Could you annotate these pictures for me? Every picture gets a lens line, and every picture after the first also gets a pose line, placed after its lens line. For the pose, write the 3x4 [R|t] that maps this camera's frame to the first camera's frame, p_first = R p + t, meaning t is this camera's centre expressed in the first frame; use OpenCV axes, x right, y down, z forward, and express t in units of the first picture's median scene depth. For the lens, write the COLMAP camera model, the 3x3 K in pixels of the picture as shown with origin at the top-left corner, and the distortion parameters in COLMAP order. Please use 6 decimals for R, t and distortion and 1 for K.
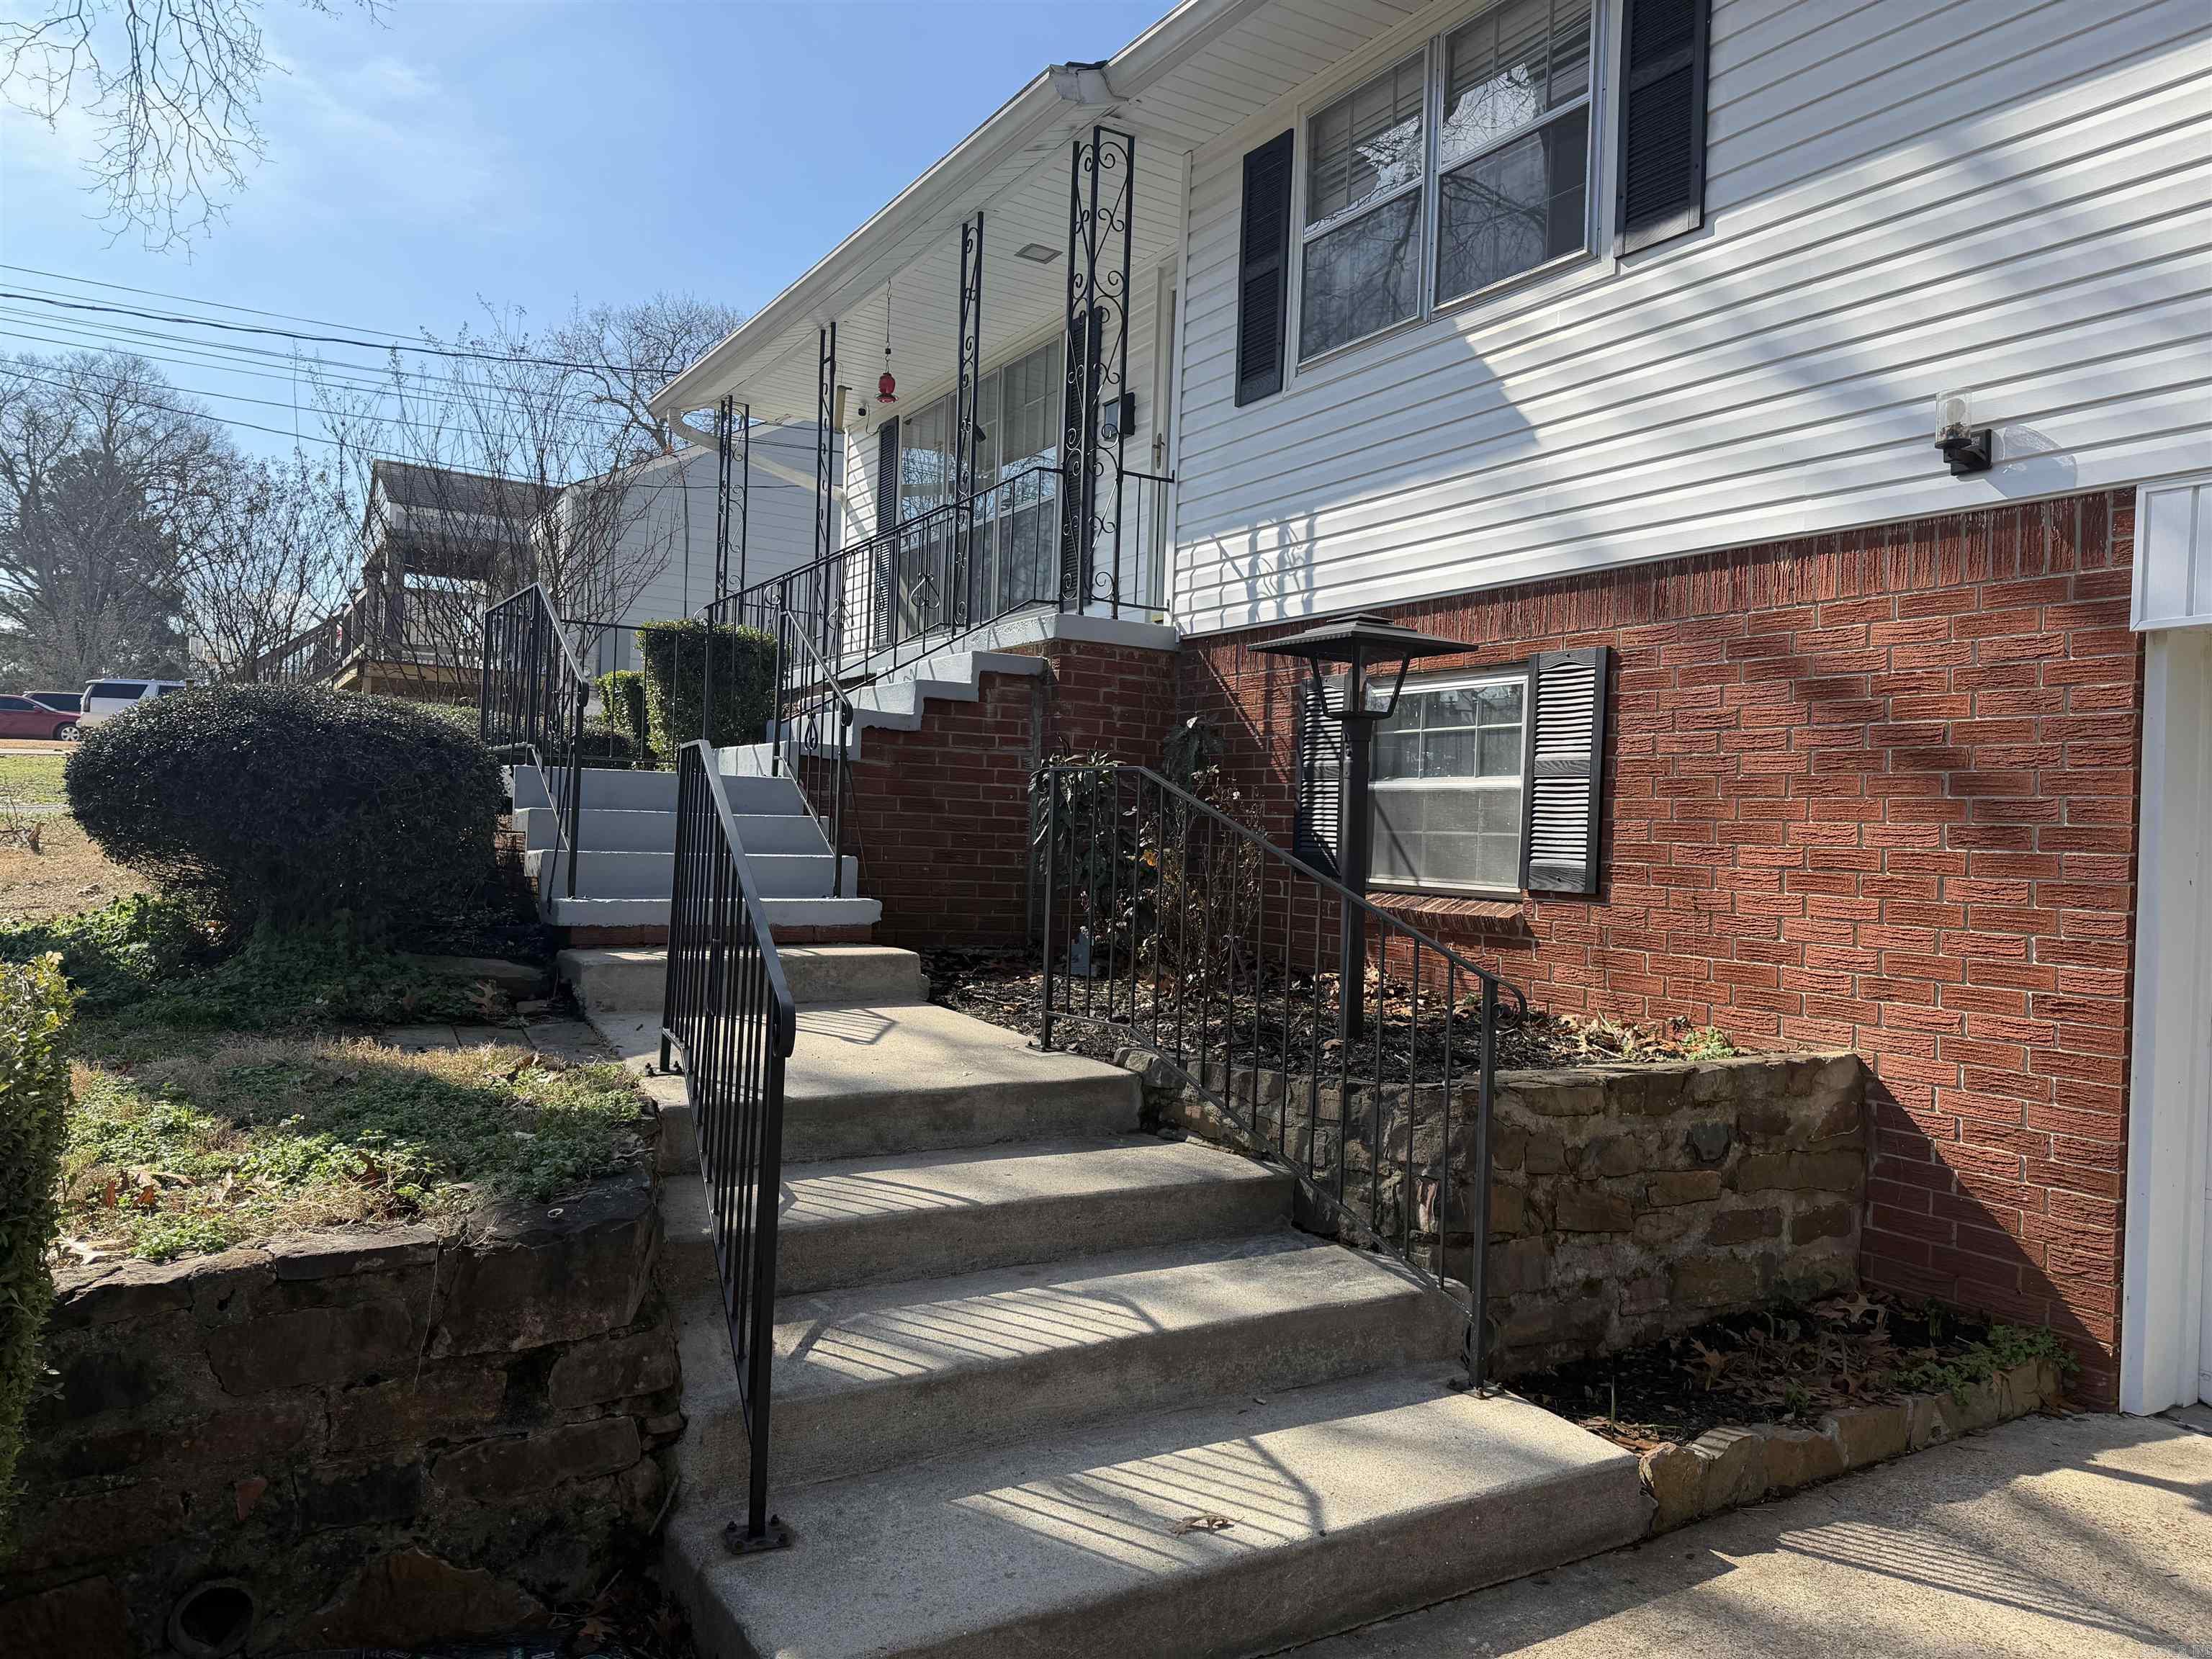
lens RADIAL K [[1545.5, 0, 1106.0], [0, 1545.5, 829.5], [0, 0, 1]] dist [0.093389, -0.153103]
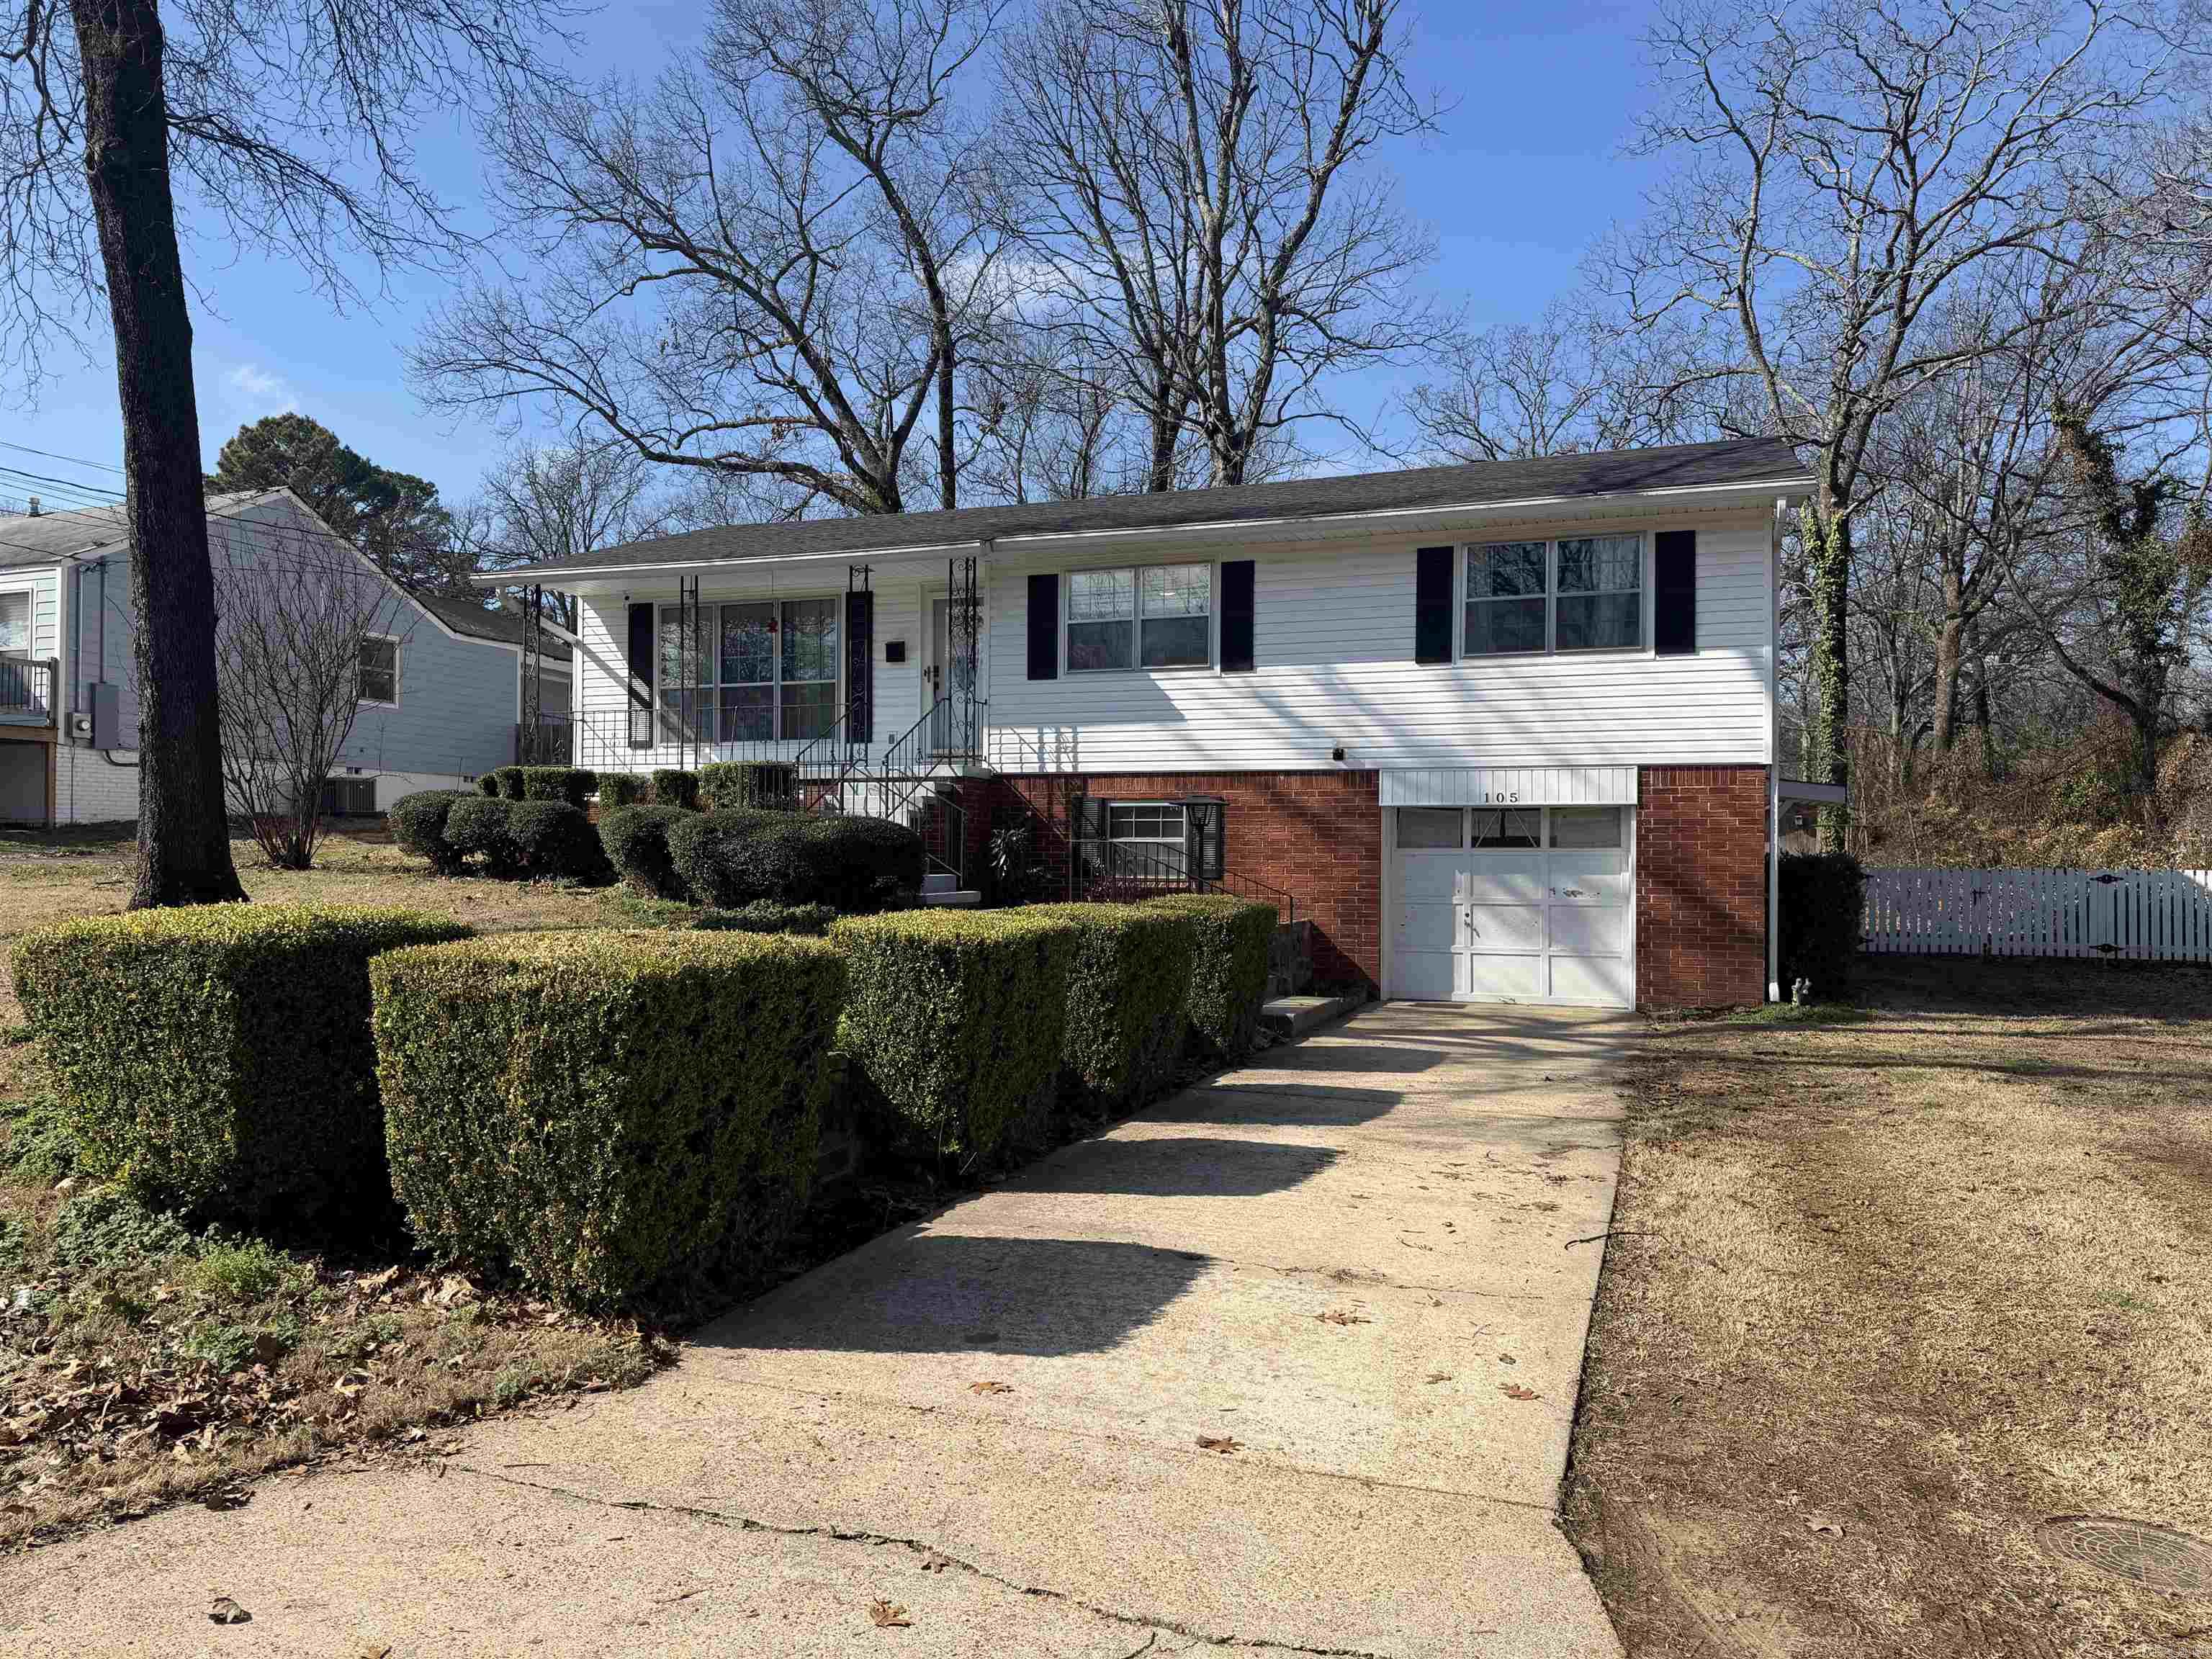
lens RADIAL K [[1534.8, 0, 1098.2], [0, 1534.8, 840.4], [0, 0, 1]] dist [0.107361, -0.159454]
pose [[0.777970, -0.018597, 0.628026, -1.399979], [0.016601, 0.999821, 0.009043, -0.049007], [-0.628082, 0.003390, 0.778140, -0.951997]]
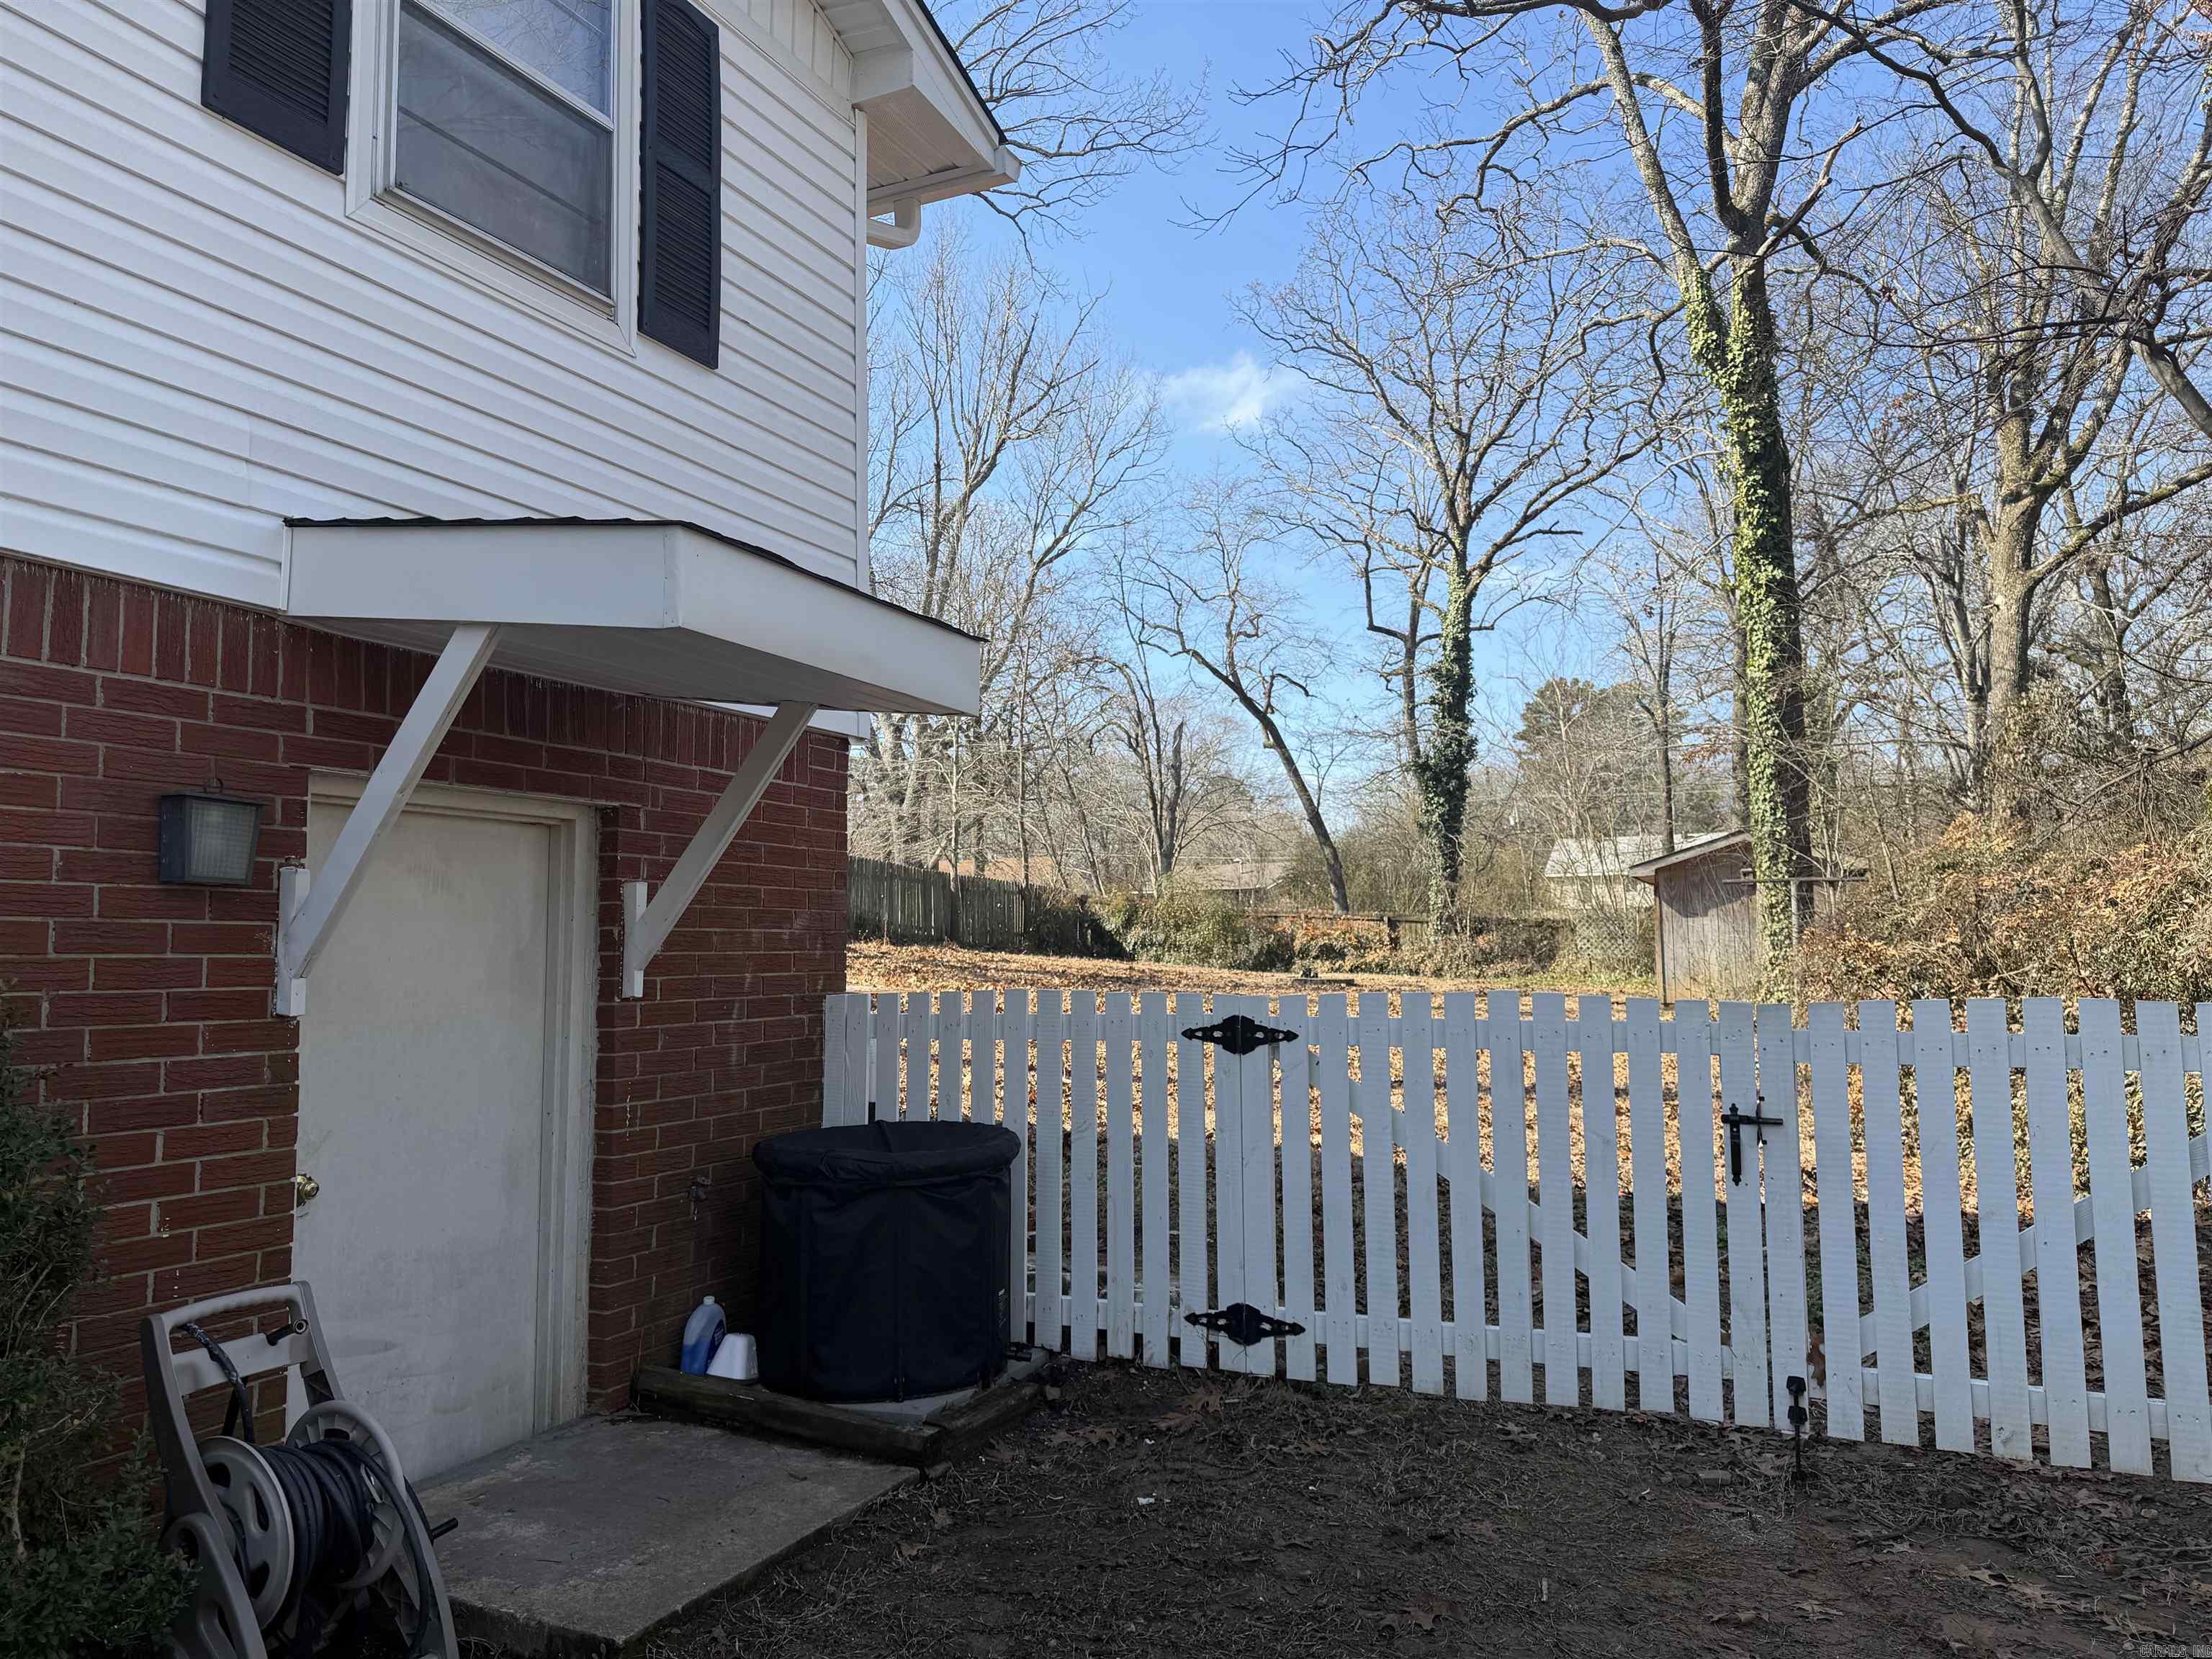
lens RADIAL K [[1534.2, 0, 1115.1], [0, 1534.2, 852.3], [0, 0, 1]] dist [0.100025, -0.139613]
pose [[0.828331, -0.006383, 0.560203, 1.323796], [0.041825, 0.997849, -0.050475, 0.026634], [-0.558676, 0.065240, 0.826816, -0.024432]]
